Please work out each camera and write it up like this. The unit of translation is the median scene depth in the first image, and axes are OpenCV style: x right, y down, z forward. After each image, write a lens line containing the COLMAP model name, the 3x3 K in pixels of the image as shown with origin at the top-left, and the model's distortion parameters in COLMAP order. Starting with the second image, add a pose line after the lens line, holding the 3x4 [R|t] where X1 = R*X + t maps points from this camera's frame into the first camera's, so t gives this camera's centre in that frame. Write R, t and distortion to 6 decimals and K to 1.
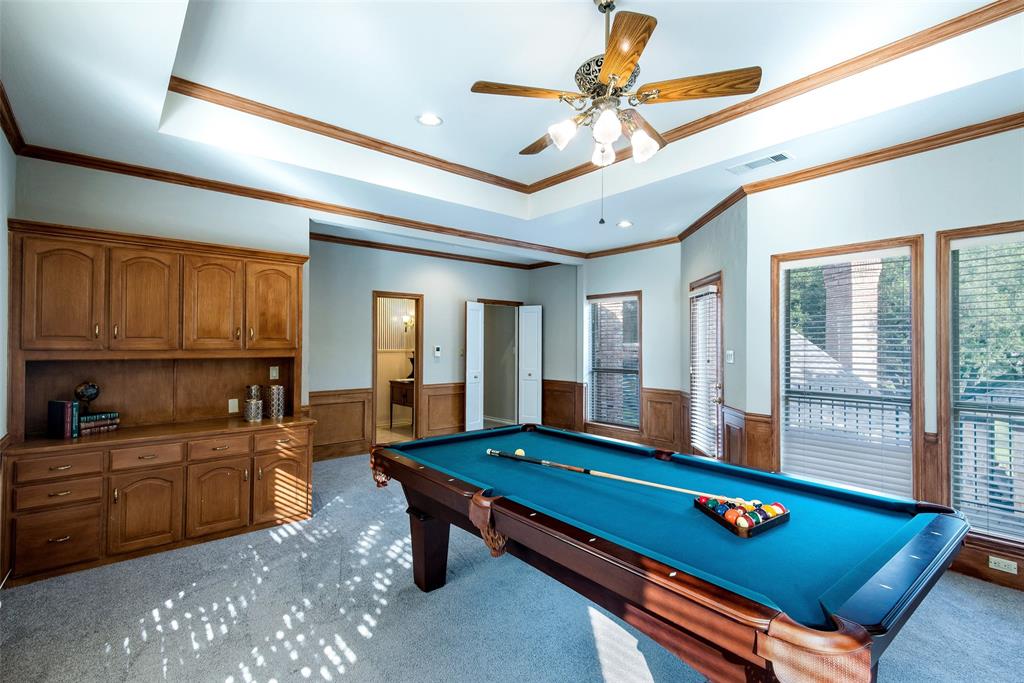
lens RADIAL K [[461.8, 0, 512.0], [0, 461.8, 341.5], [0, 0, 1]] dist [0.016344, -0.000215]
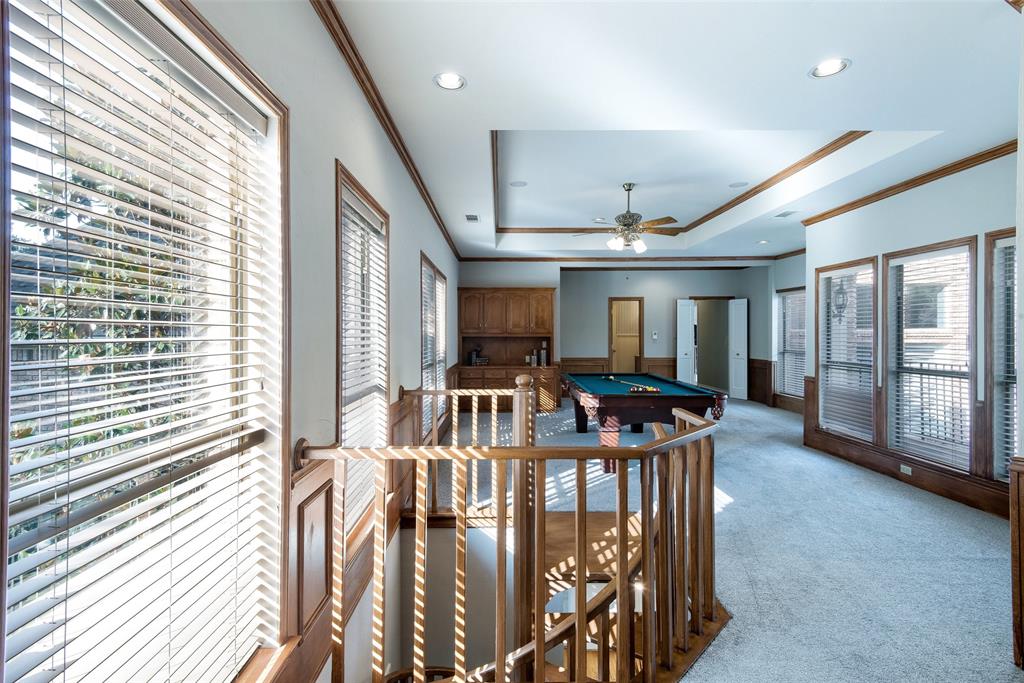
lens RADIAL K [[461.8, 0, 512.0], [0, 461.8, 341.5], [0, 0, 1]] dist [0.016344, -0.000215]
pose [[0.772807, 0.010631, -0.634552, 0.728201], [0.007325, 0.999644, 0.025668, 0.000627], [0.634599, -0.024484, 0.772454, -0.725533]]
